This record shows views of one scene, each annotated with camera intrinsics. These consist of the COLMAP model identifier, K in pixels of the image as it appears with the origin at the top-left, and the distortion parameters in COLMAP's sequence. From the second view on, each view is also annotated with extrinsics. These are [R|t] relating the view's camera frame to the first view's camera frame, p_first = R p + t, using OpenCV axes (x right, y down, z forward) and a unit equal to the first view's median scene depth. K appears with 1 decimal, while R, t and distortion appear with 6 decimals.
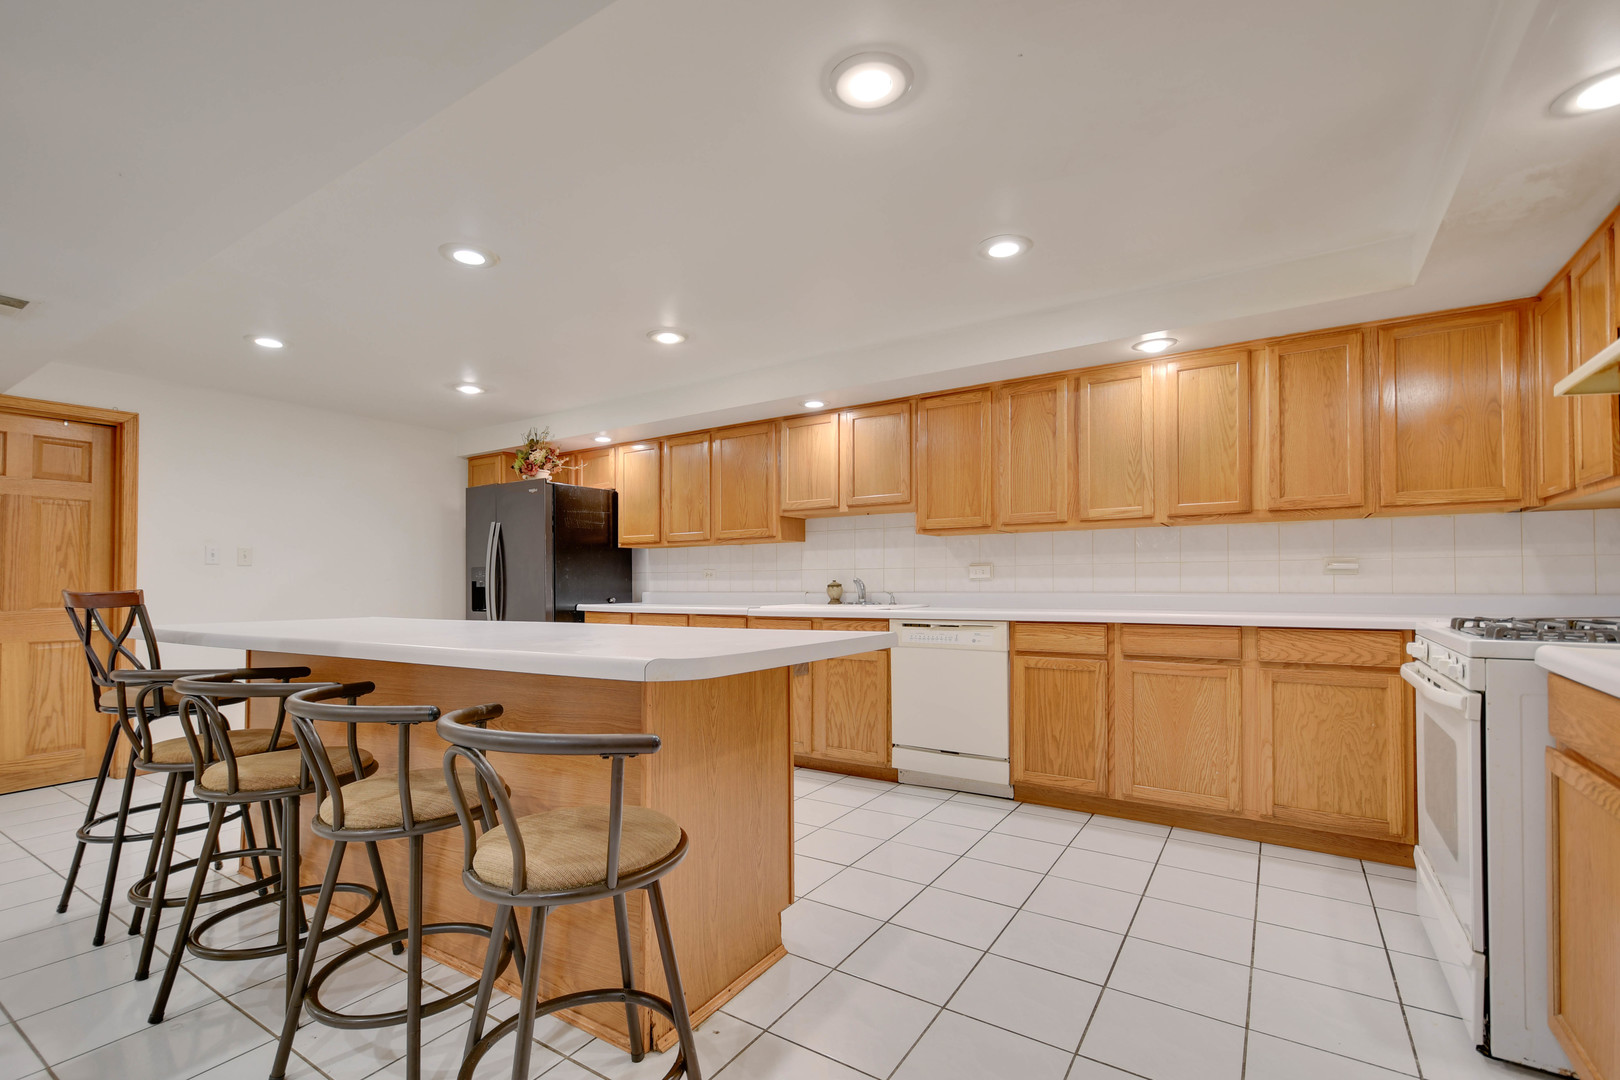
lens RADIAL K [[723.9, 0, 810.6], [0, 723.9, 559.9], [0, 0, 1]] dist [-0.004398, -0.000615]
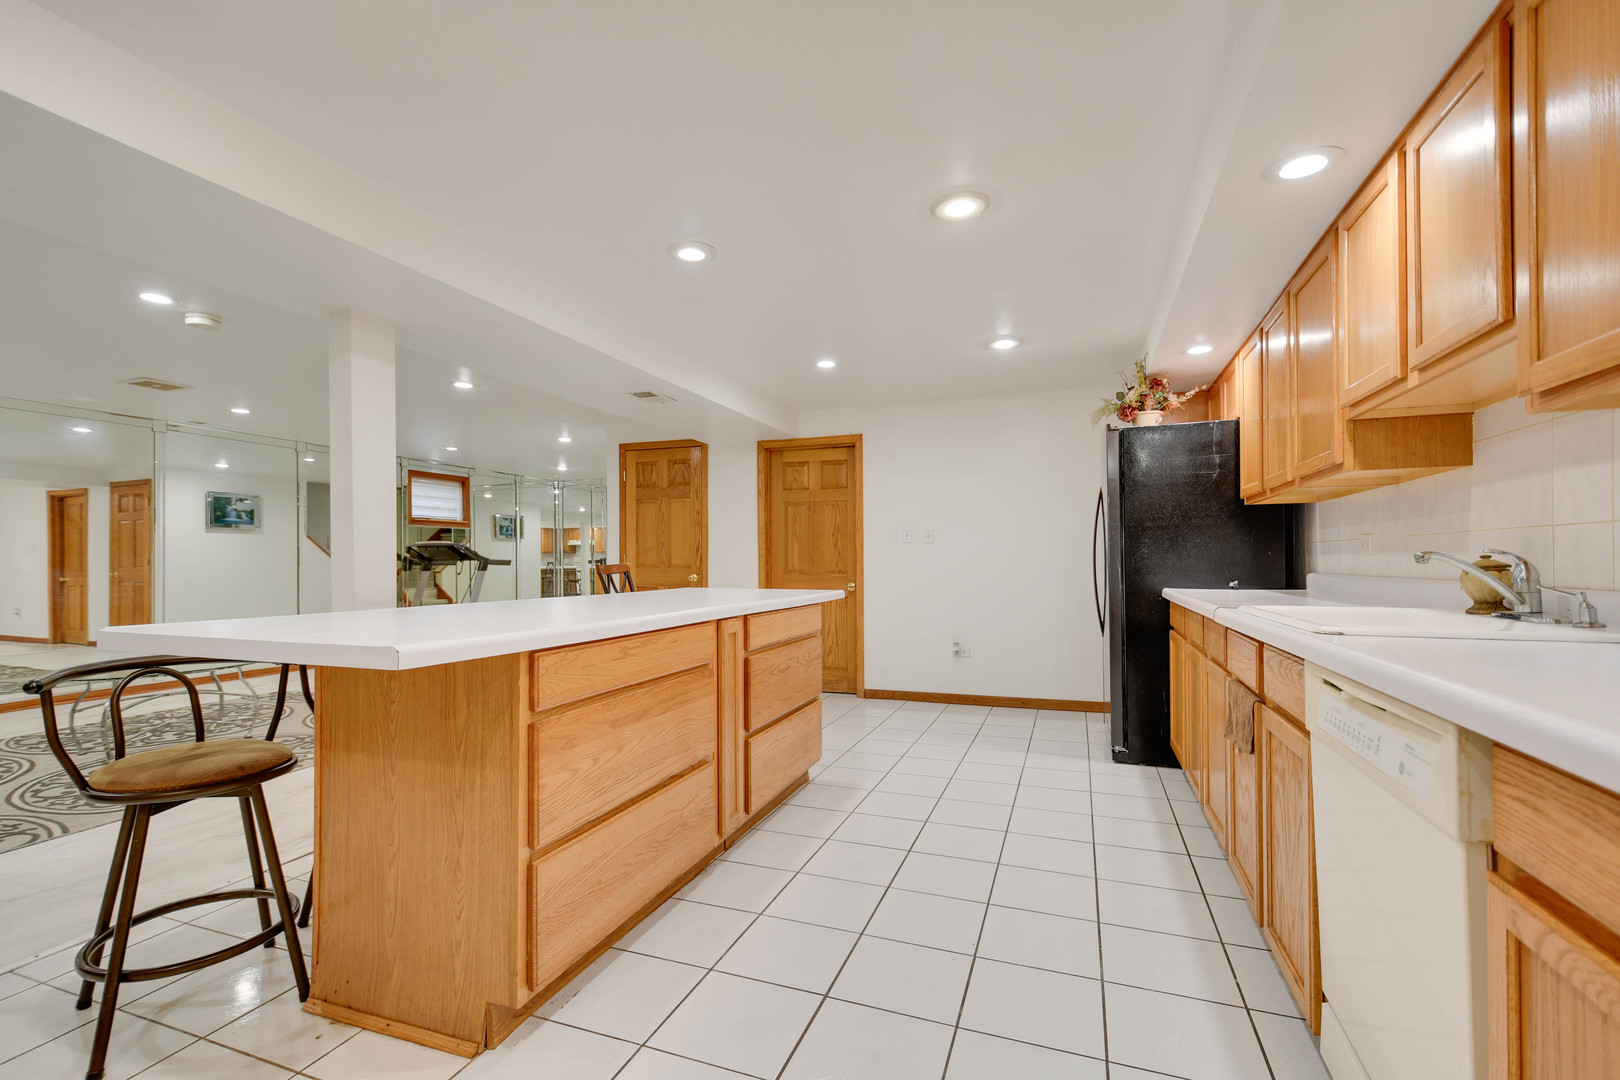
lens RADIAL K [[723.9, 0, 810.6], [0, 723.9, 559.9], [0, 0, 1]] dist [-0.004398, -0.000615]
pose [[0.209074, 0.005205, -0.977886, 0.404961], [0.031890, 0.999418, 0.012138, 0.016781], [0.977380, -0.033722, 0.208786, 0.635010]]
